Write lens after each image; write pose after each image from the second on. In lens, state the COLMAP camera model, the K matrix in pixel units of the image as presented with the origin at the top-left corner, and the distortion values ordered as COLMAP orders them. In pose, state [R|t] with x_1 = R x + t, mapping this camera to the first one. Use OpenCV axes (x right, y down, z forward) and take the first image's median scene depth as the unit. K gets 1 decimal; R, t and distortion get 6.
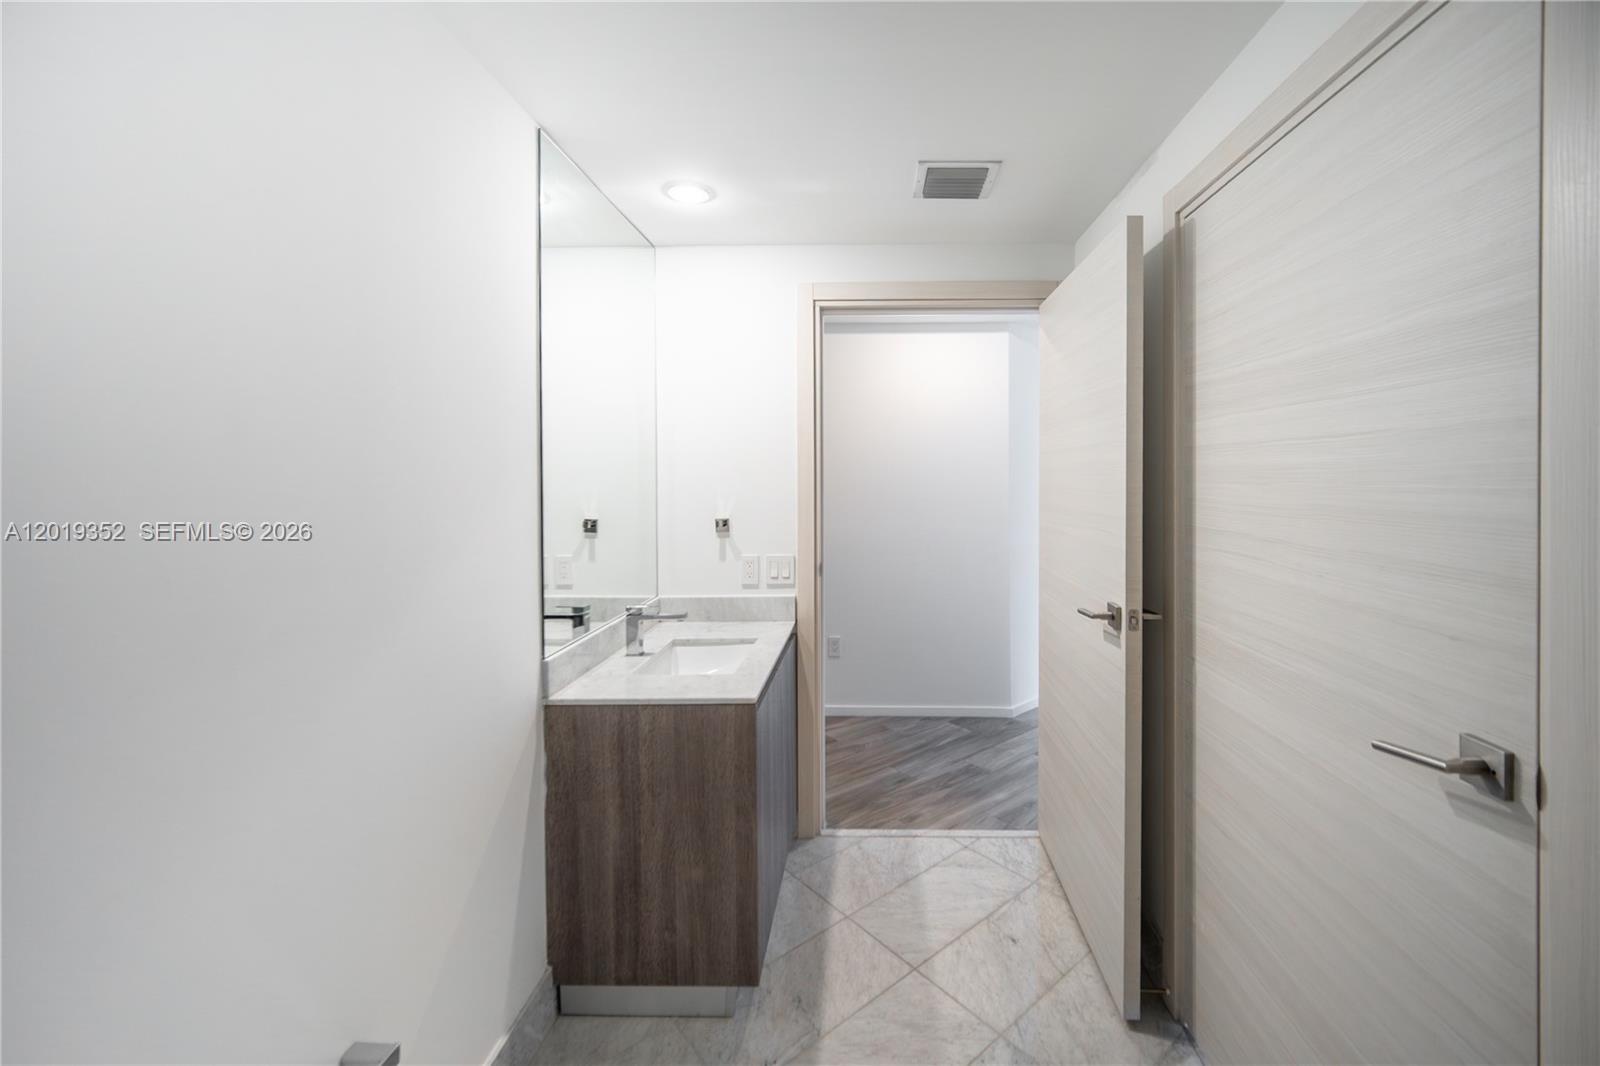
lens RADIAL K [[692.3, 0, 800.3], [0, 692.3, 472.7], [0, 0, 1]] dist [0.000808, 0.000052]
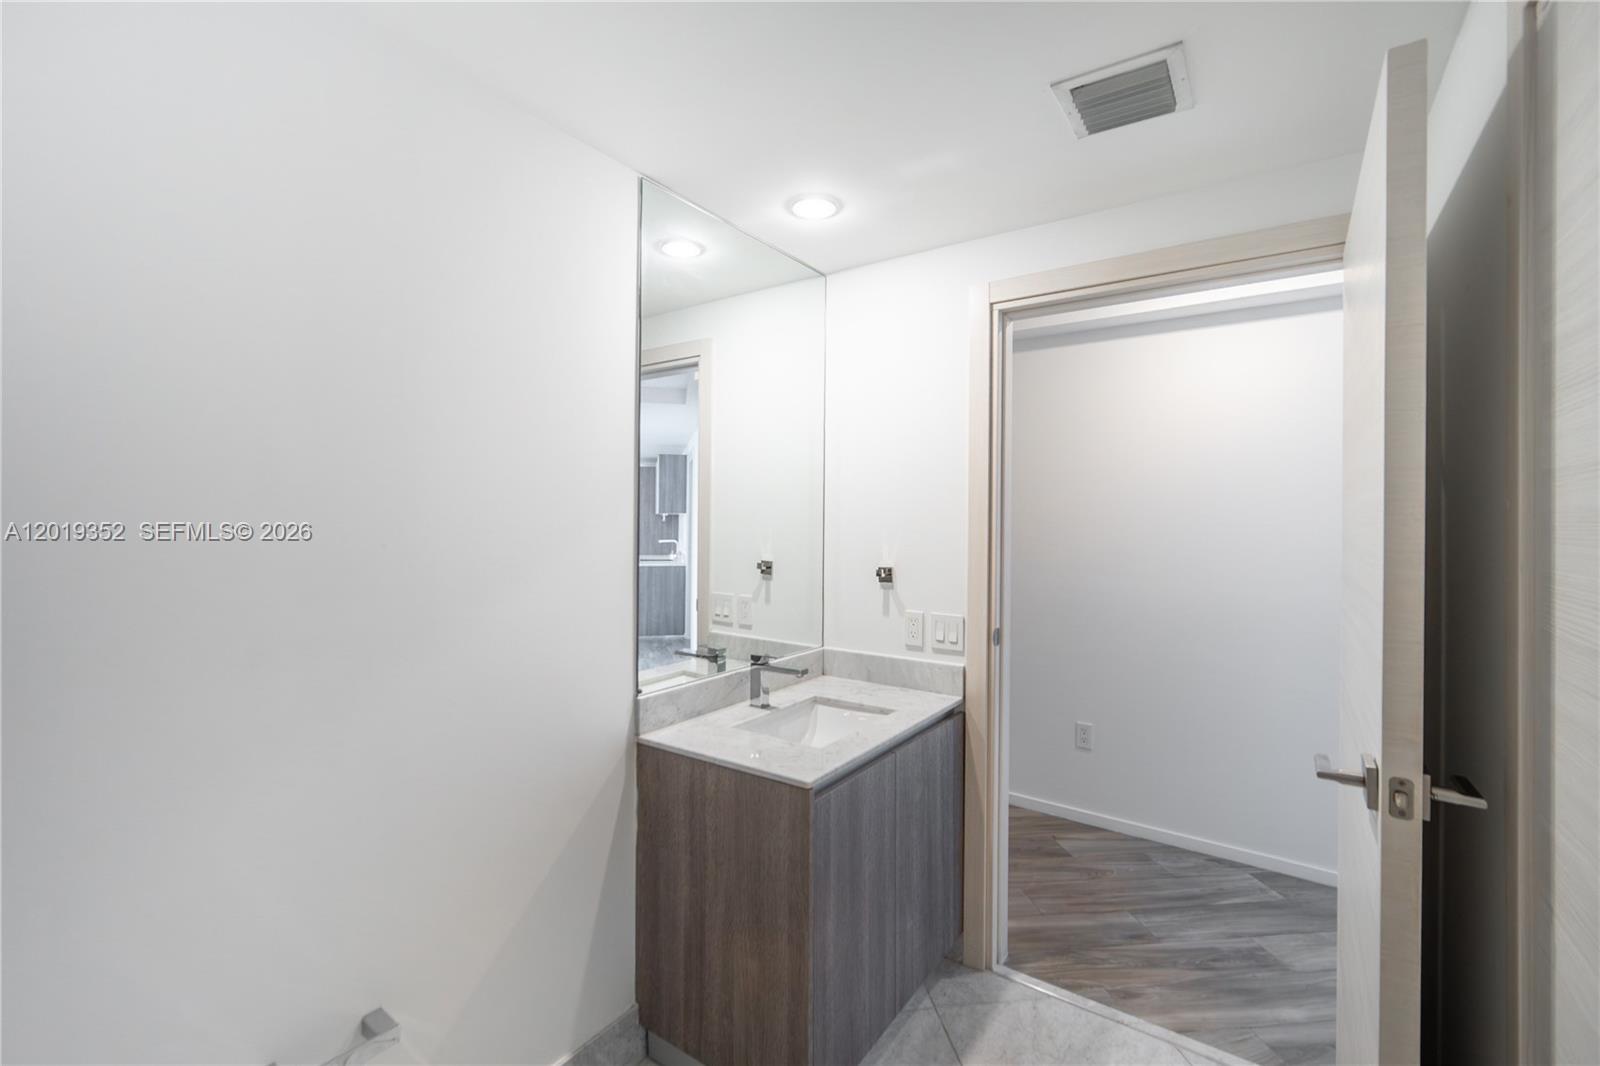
lens RADIAL K [[677.7, 0, 803.5], [0, 677.7, 507.3], [0, 0, 1]] dist [-0.000969, -0.000127]
pose [[0.832645, 0.003295, -0.553798, 0.281150], [-0.010408, 0.999899, -0.009700, -0.000688], [0.553710, 0.013841, 0.832595, 0.224315]]
